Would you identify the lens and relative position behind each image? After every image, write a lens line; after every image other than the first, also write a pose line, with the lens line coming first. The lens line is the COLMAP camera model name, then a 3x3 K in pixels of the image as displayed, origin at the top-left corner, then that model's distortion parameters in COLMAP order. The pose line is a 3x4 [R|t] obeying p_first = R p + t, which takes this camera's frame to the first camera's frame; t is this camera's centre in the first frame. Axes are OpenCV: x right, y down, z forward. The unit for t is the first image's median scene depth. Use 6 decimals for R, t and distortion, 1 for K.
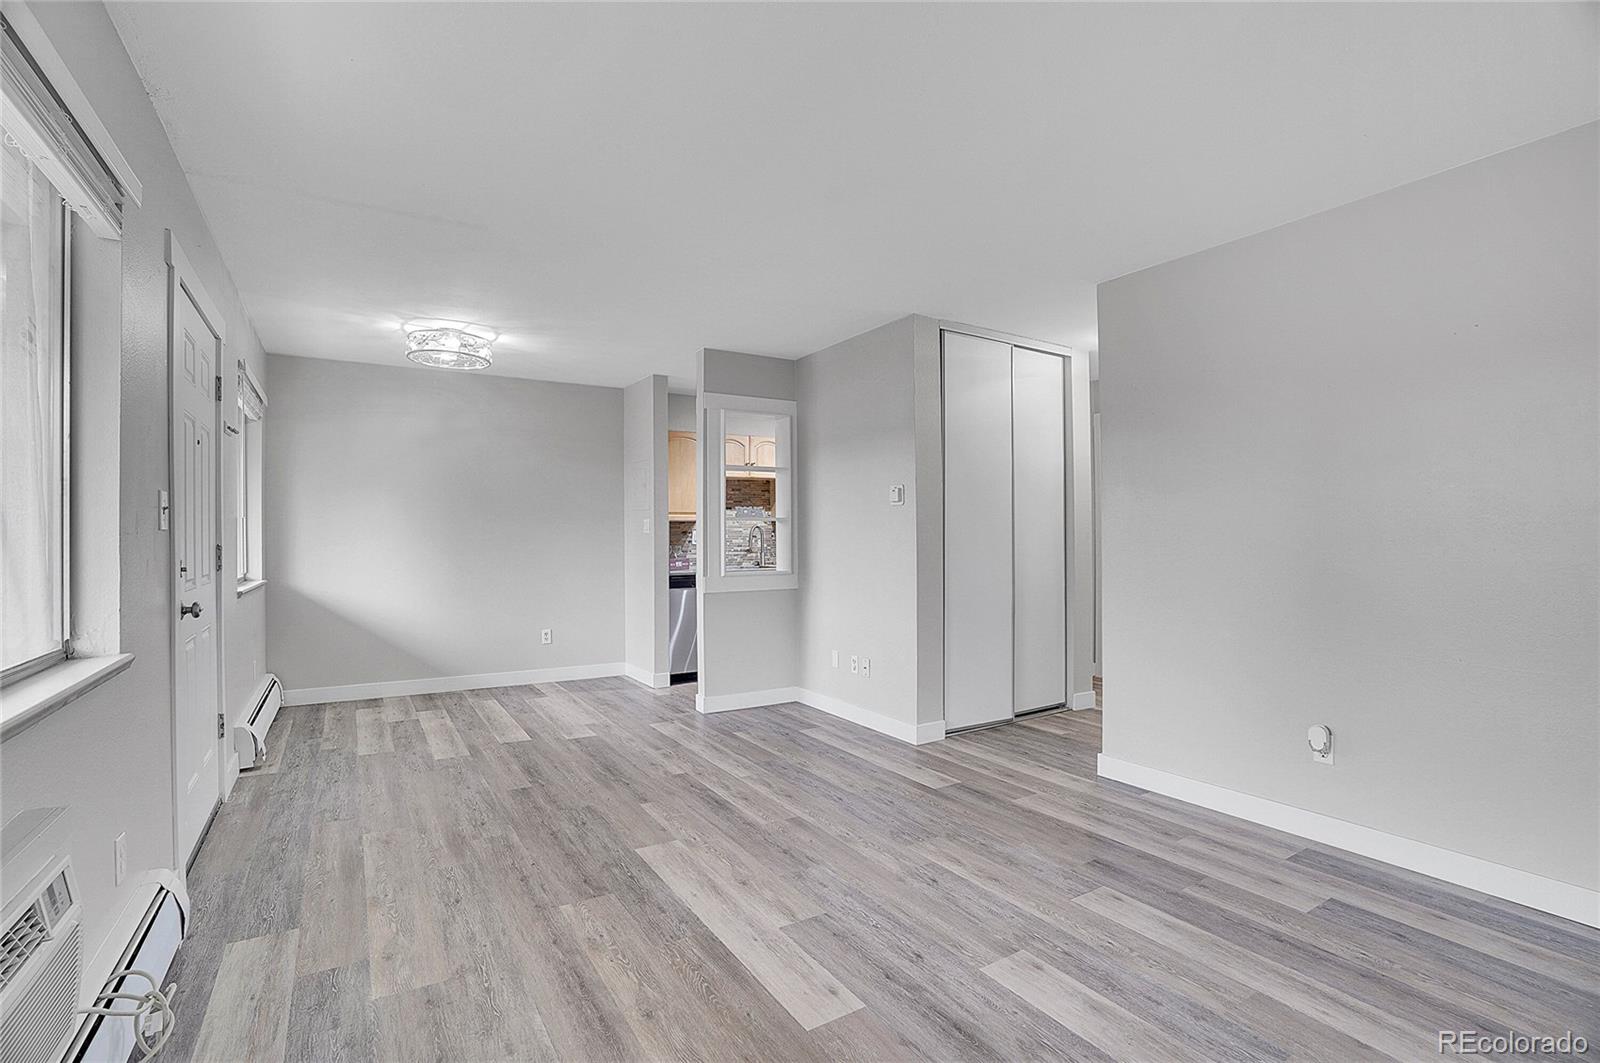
lens RADIAL K [[740.7, 0, 800.0], [0, 740.7, 531.5], [0, 0, 1]] dist [-0.072709, 0.029785]
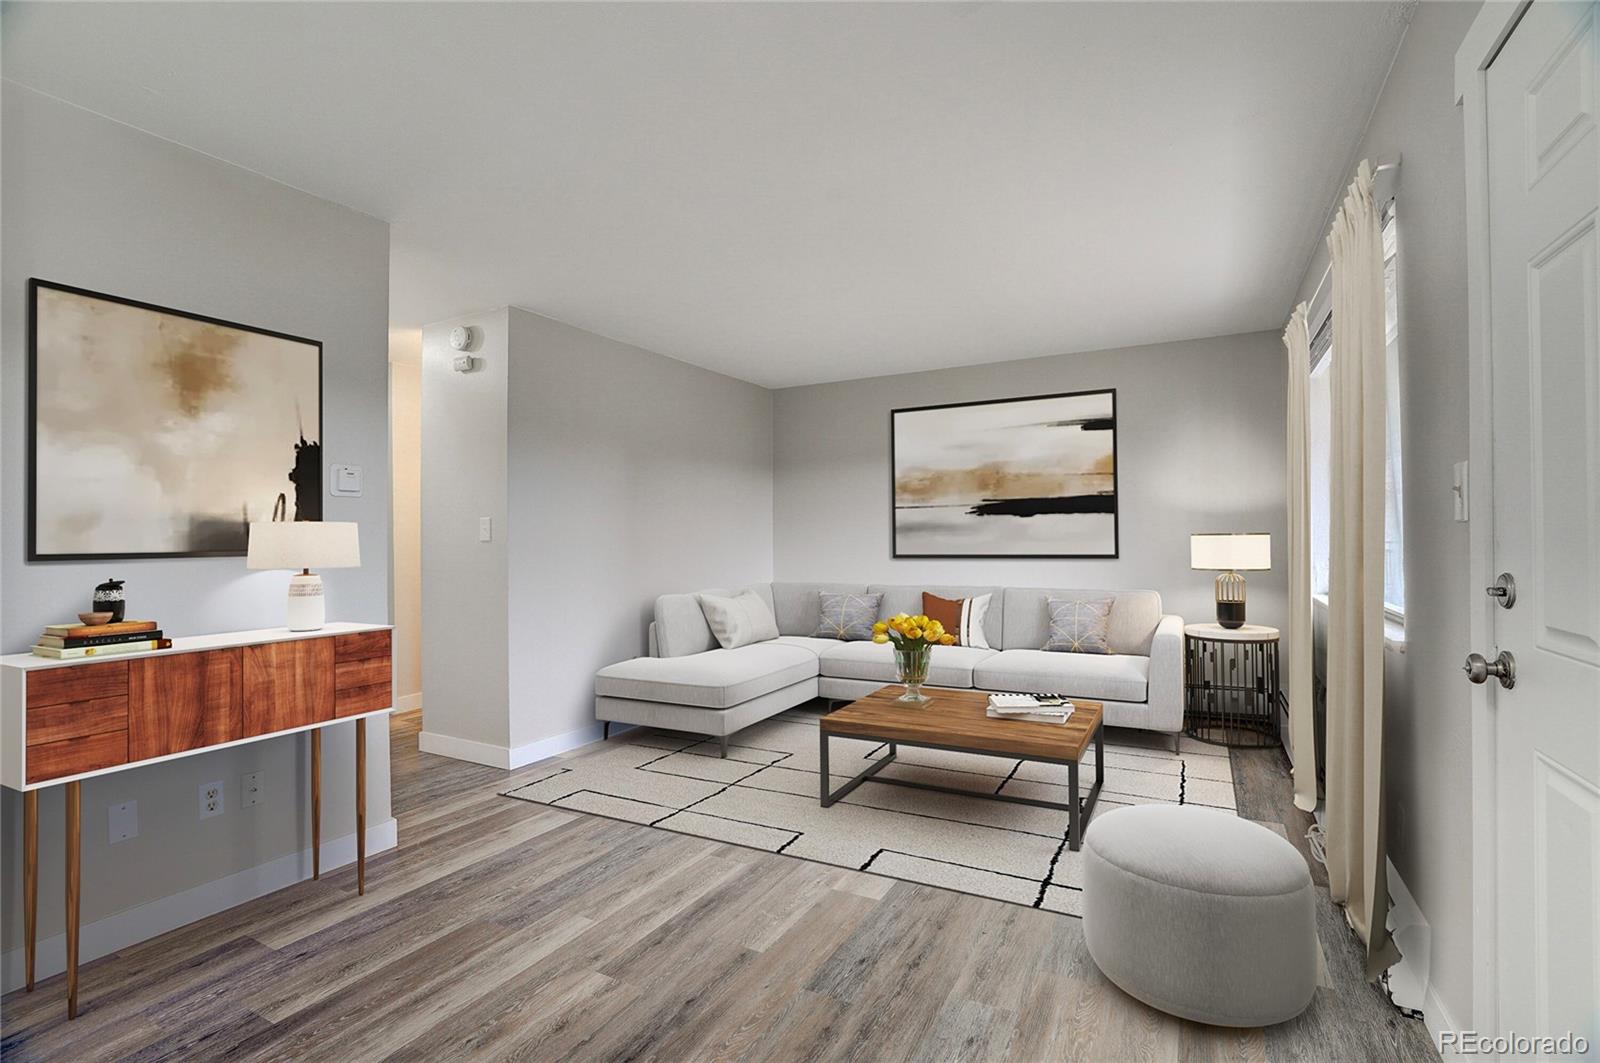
lens RADIAL K [[741.4, 0, 801.6], [0, 741.4, 531.3], [0, 0, 1]] dist [-0.073527, 0.029854]
pose [[-0.493955, 0.015928, 0.869342, -0.865218], [0.007402, 0.999873, -0.014113, 0.008443], [-0.869456, -0.000536, -0.494010, 1.387188]]
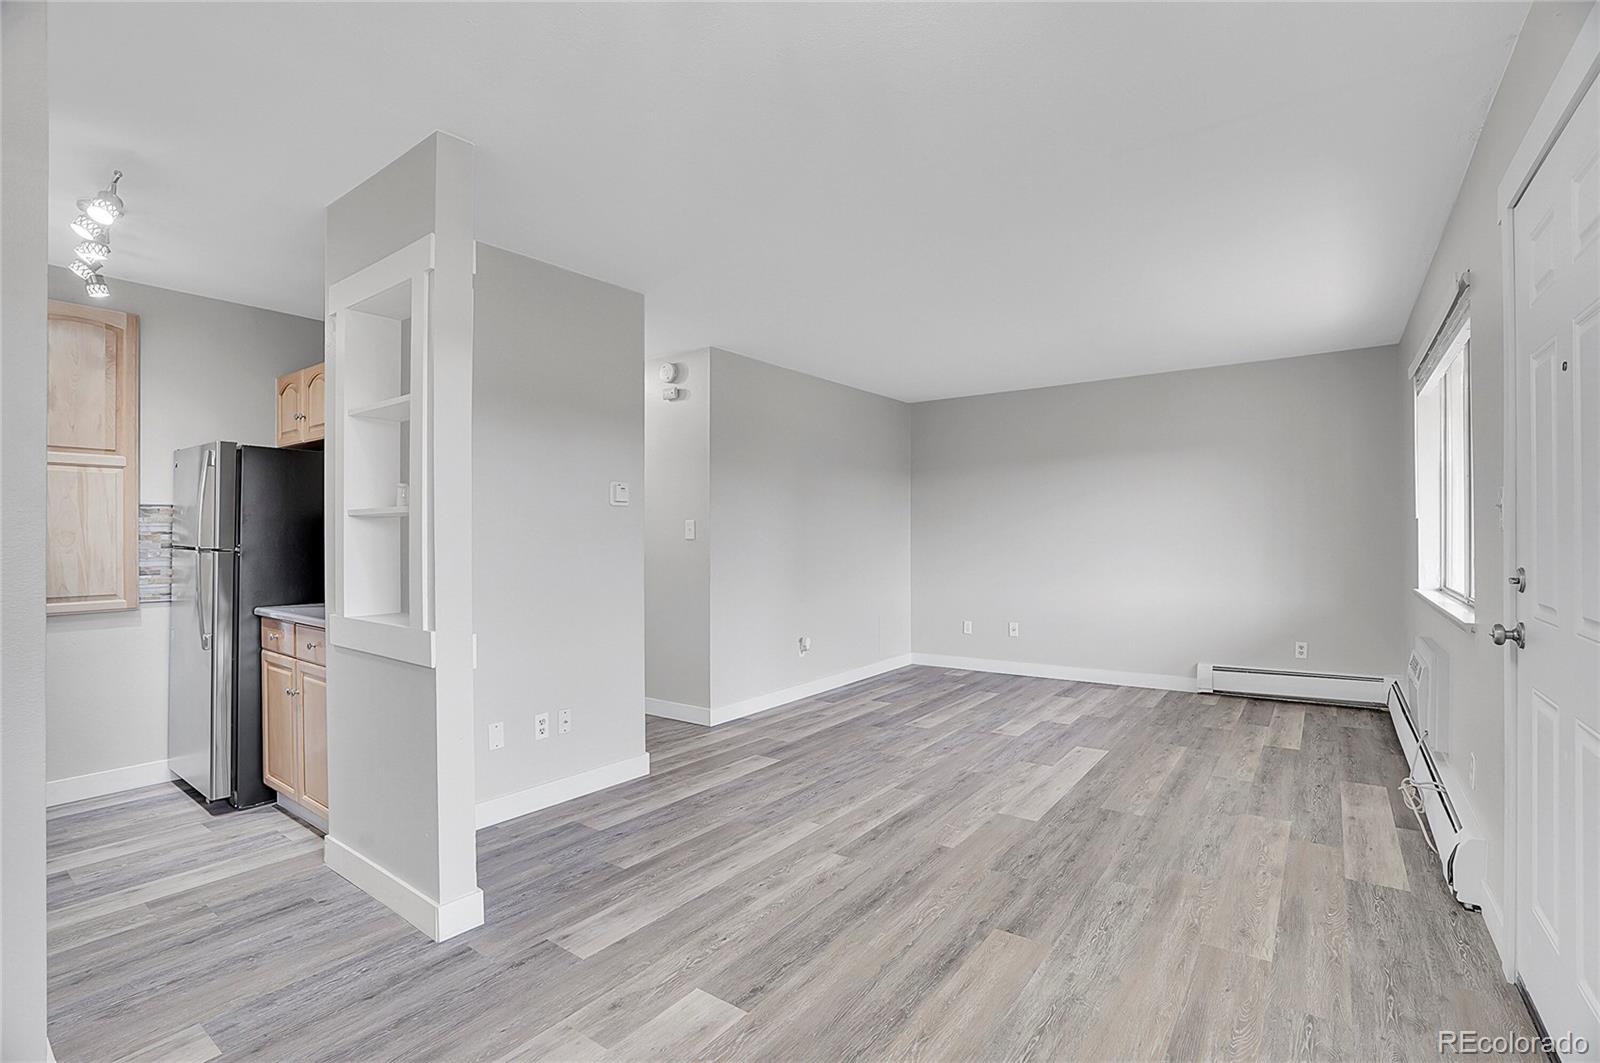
lens RADIAL K [[740.7, 0, 800.0], [0, 740.7, 531.5], [0, 0, 1]] dist [-0.072709, 0.029785]
pose [[-0.371015, 0.010621, 0.928566, -1.037985], [0.003137, 0.999943, -0.010184, 0.003830], [-0.928621, -0.000866, -0.371028, 1.607592]]
